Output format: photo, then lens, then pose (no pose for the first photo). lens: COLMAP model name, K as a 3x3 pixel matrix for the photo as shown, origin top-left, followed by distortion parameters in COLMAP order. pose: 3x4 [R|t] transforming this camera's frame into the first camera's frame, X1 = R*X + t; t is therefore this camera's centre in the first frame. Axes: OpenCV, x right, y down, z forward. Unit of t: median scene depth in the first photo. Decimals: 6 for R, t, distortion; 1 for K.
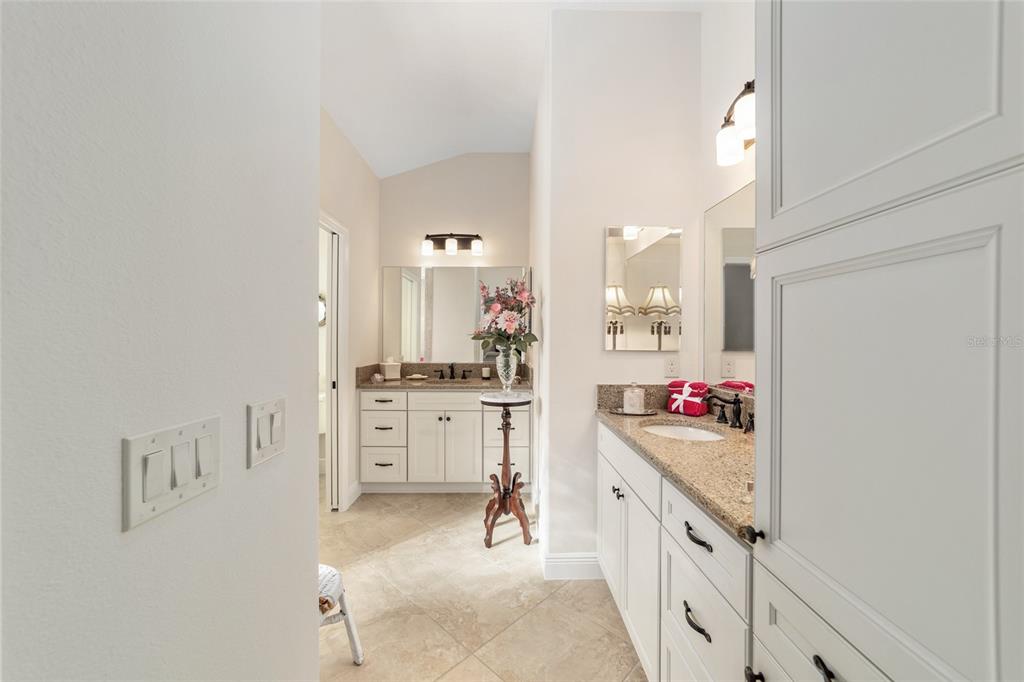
lens RADIAL K [[393.1, 0, 512.0], [0, 393.1, 341.0], [0, 0, 1]] dist [-0.000083, 0.000245]
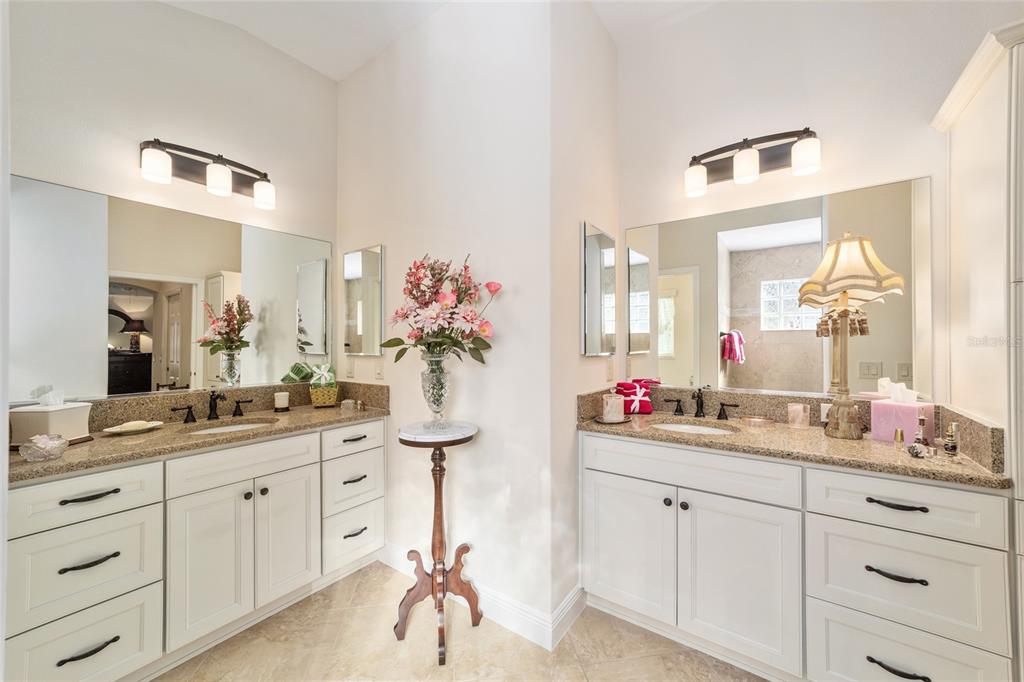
lens RADIAL K [[393.1, 0, 512.0], [0, 393.1, 341.0], [0, 0, 1]] dist [-0.000083, 0.000245]
pose [[0.601837, -0.006410, 0.798593, -0.426820], [0.010070, 0.999949, 0.000437, -0.011547], [-0.798555, 0.007779, 0.601871, 0.422489]]
